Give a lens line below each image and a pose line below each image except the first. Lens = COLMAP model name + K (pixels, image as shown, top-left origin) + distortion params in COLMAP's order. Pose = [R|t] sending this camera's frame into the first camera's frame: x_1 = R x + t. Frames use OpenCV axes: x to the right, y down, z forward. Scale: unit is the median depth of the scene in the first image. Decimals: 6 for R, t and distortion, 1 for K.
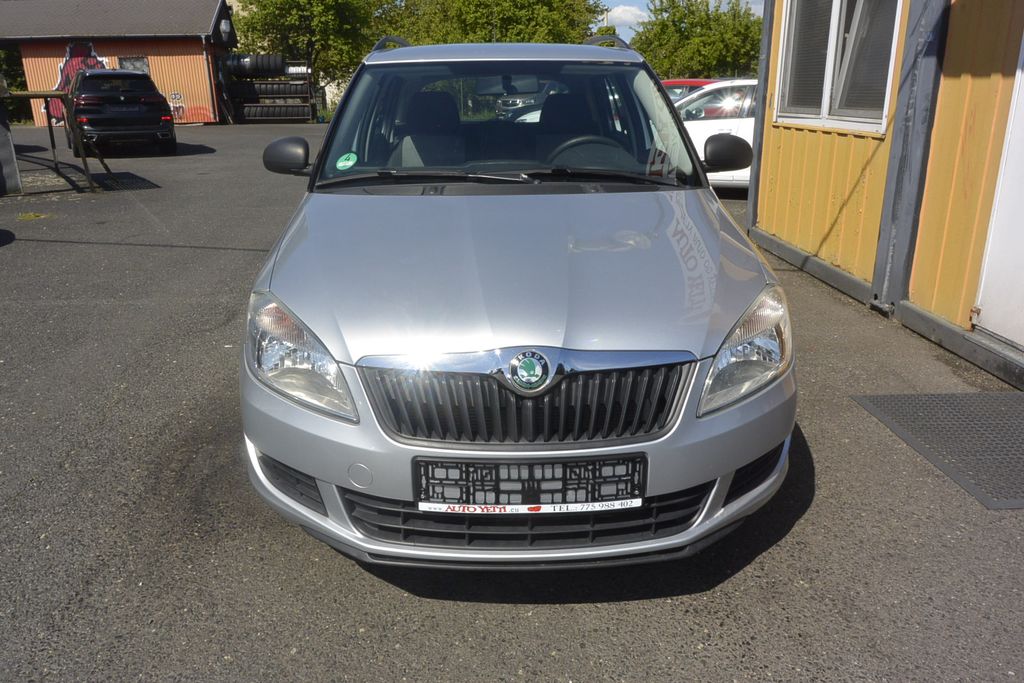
lens RADIAL K [[786.1, 0, 510.9], [0, 786.1, 331.6], [0, 0, 1]] dist [-0.001441, -0.000445]
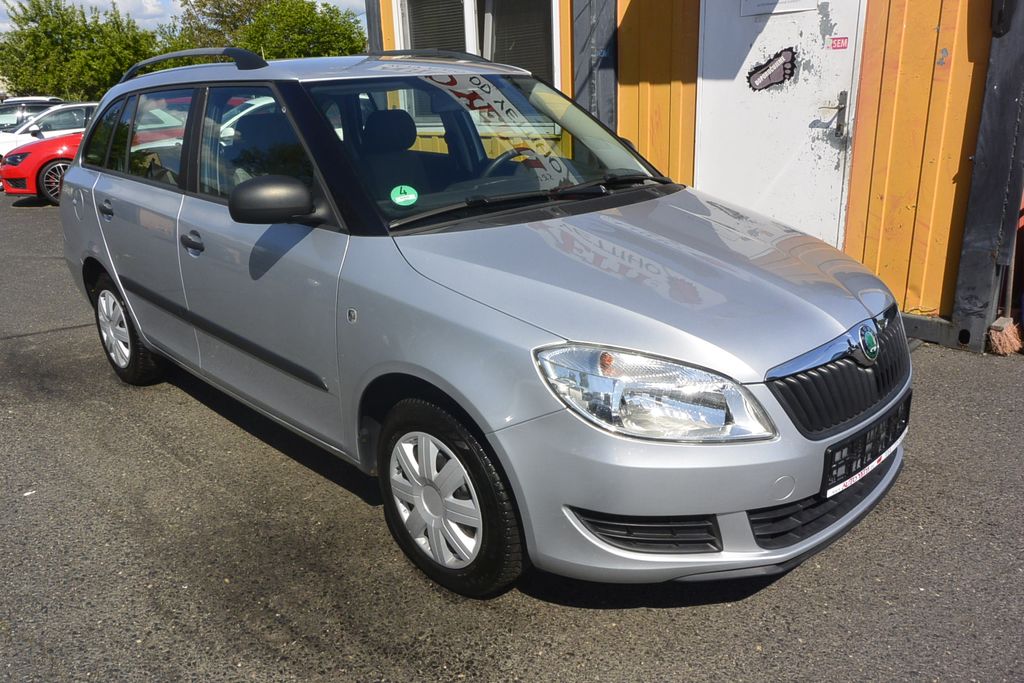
lens RADIAL K [[786.1, 0, 494.8], [0, 786.1, 342.6], [0, 0, 1]] dist [-0.001441, -0.000445]
pose [[0.736494, -0.230521, 0.635954, -0.484226], [0.232235, 0.969167, 0.082354, -0.075852], [-0.635330, 0.087038, 0.767321, 0.202227]]
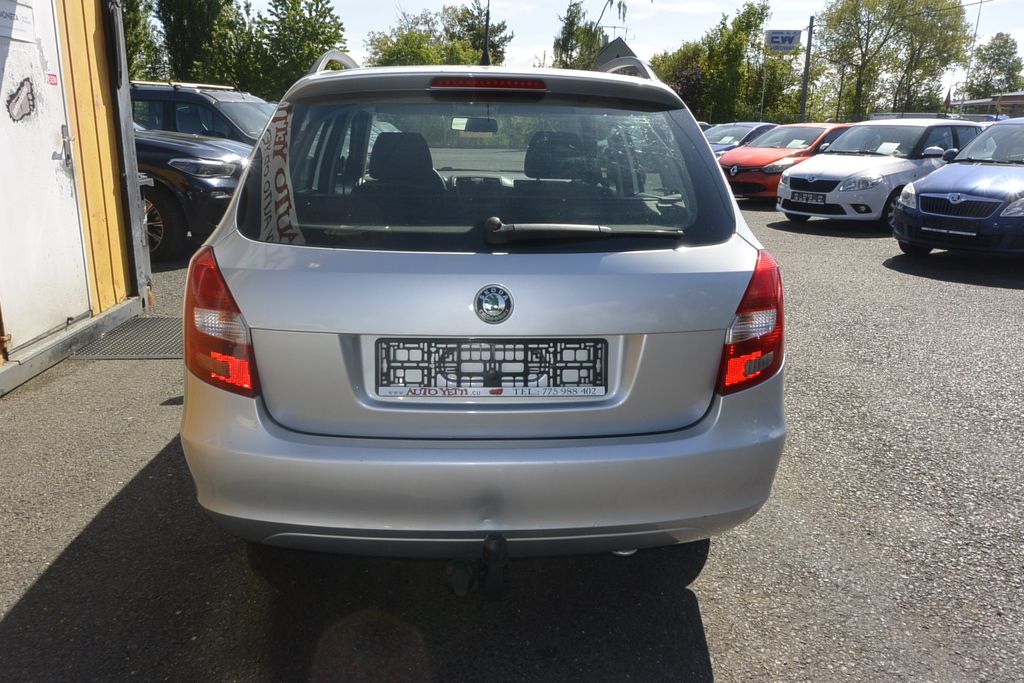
lens RADIAL K [[786.1, 0, 514.1], [0, 786.1, 340.8], [0, 0, 1]] dist [-0.001441, -0.000445]
pose [[-0.998447, 0.001139, -0.055692, 0.009422], [-0.028912, 0.843990, 0.535580, -0.557810], [0.047614, 0.536358, -0.842646, 1.798126]]
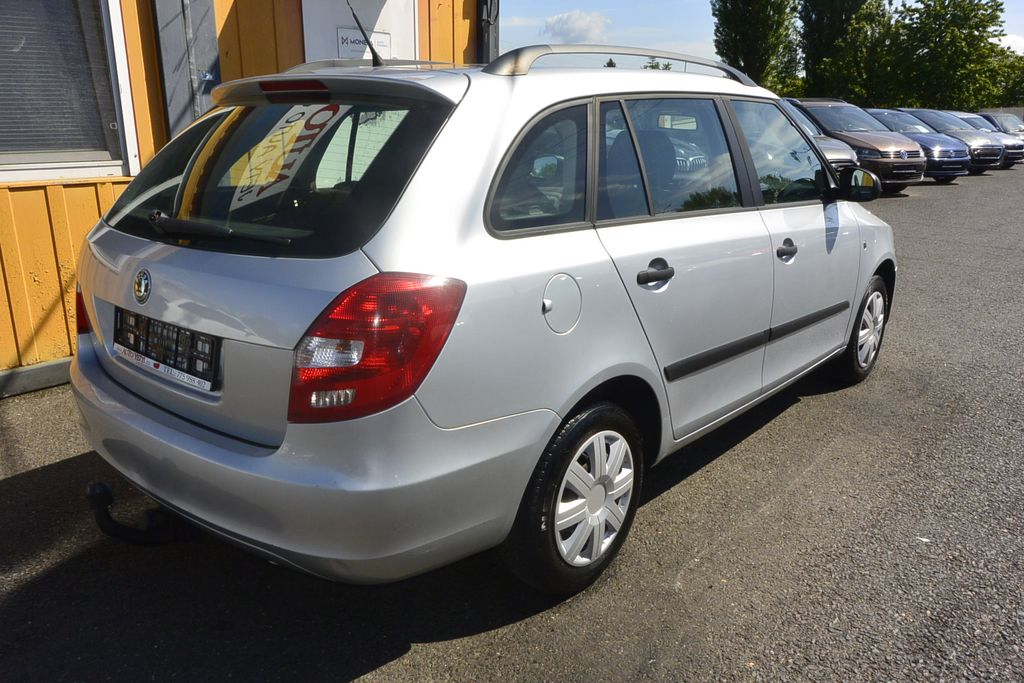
lens RADIAL K [[786.1, 0, 513.5], [0, 786.1, 337.4], [0, 0, 1]] dist [-0.001441, -0.000445]
pose [[-0.749865, -0.176580, 0.637591, -0.498838], [0.196071, 0.861115, 0.469082, -0.497052], [-0.631869, 0.476761, -0.611097, 1.585744]]
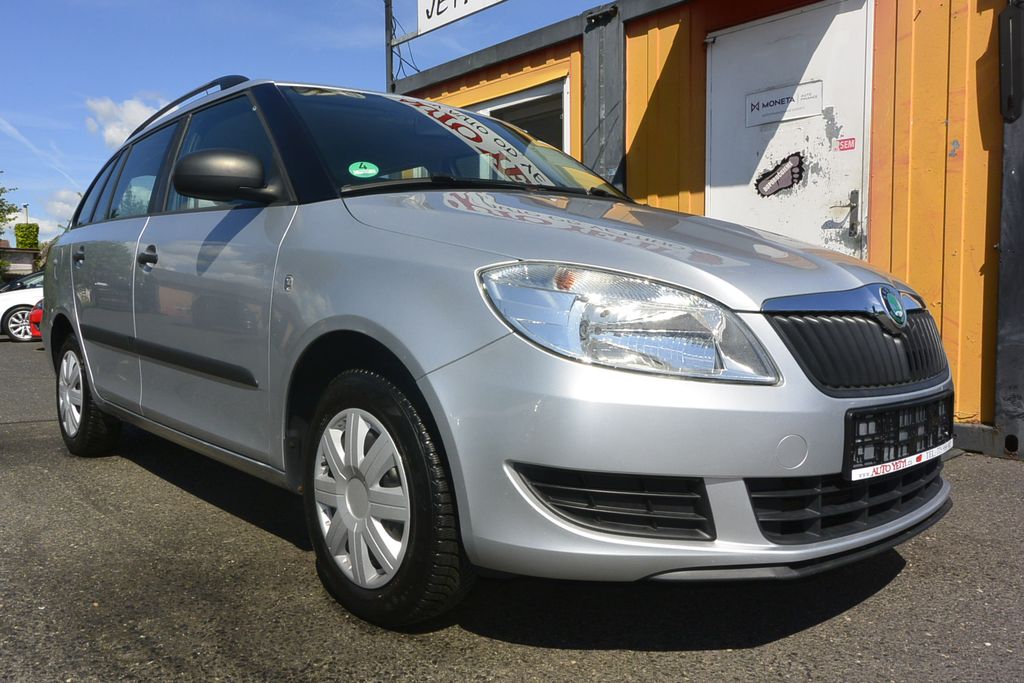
lens RADIAL K [[786.1, 0, 497.0], [0, 786.1, 336.0], [0, 0, 1]] dist [-0.001441, -0.000445]
pose [[0.762133, -0.023645, 0.646988, -0.415475], [0.184601, 0.965785, -0.182159, 0.072992], [-0.620545, 0.258264, 0.740422, 0.262693]]
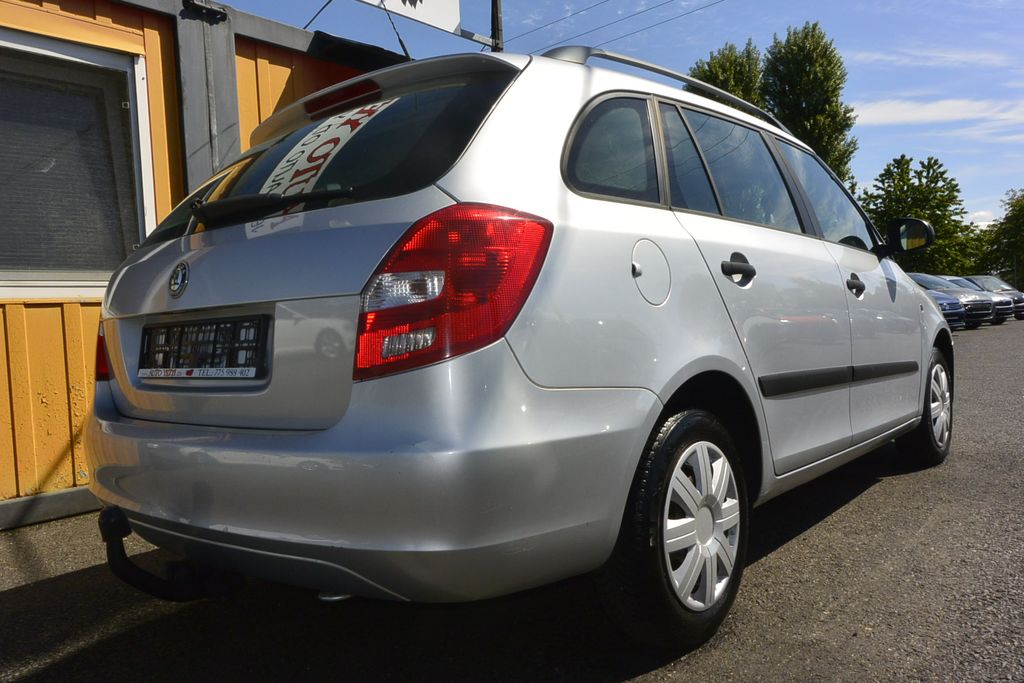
lens RADIAL K [[786.1, 0, 509.6], [0, 786.1, 339.4], [0, 0, 1]] dist [-0.001441, -0.000445]
pose [[-0.752464, 0.036263, 0.657634, -0.429571], [0.251660, 0.938551, 0.236195, -0.364746], [-0.608658, 0.343229, -0.715353, 1.628597]]
